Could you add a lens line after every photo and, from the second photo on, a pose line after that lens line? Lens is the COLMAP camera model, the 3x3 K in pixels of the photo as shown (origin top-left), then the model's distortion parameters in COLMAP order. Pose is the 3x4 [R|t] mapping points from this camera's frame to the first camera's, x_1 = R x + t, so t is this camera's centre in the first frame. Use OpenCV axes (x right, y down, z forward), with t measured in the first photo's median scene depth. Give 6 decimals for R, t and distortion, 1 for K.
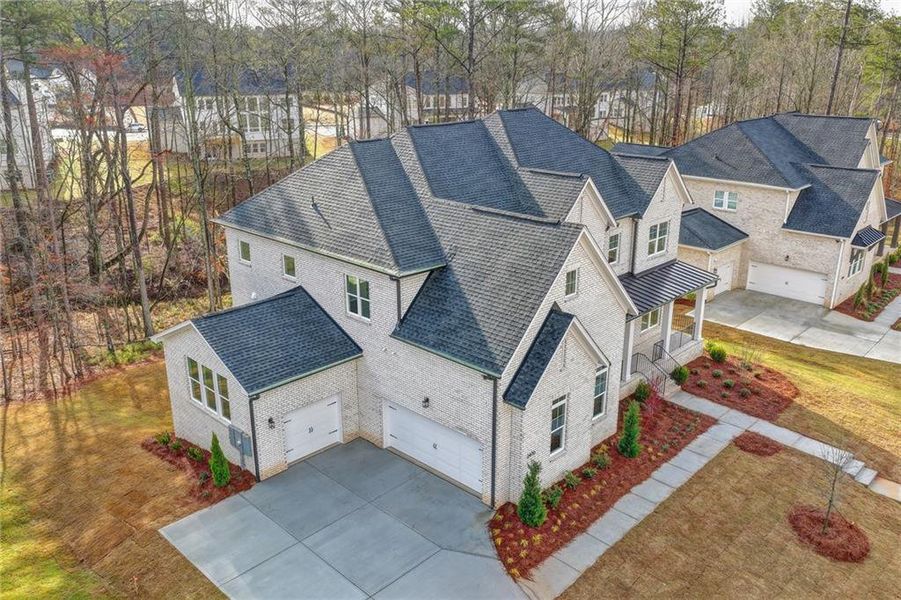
lens RADIAL K [[739.8, 0, 449.9], [0, 739.8, 302.0], [0, 0, 1]] dist [-0.000458, 0.000548]
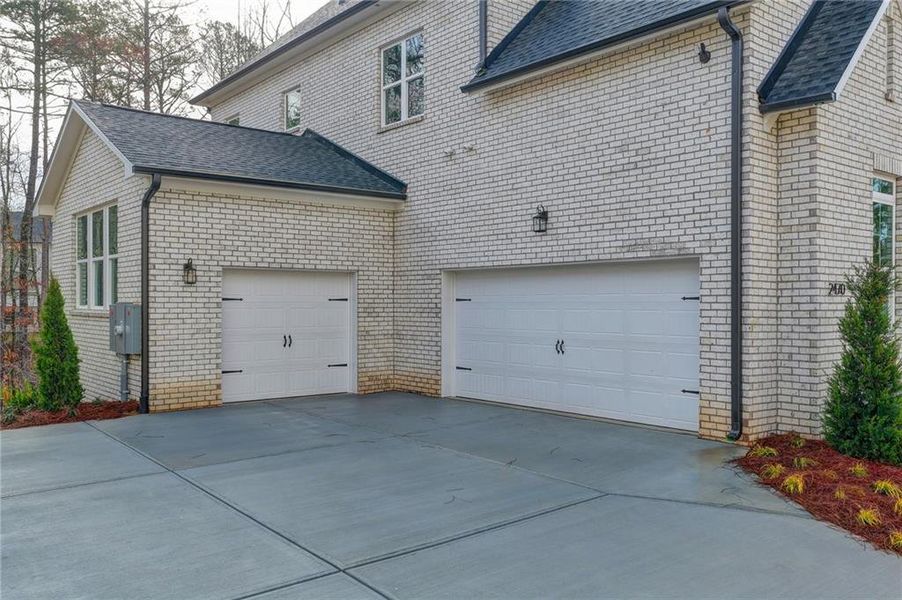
lens RADIAL K [[740.6, 0, 452.3], [0, 740.6, 297.9], [0, 0, 1]] dist [-0.000458, 0.000548]
pose [[0.994180, 0.000731, -0.107733, -0.037547], [-0.036186, 0.944150, -0.327524, 0.319458], [0.101477, 0.329516, 0.938681, 0.608784]]
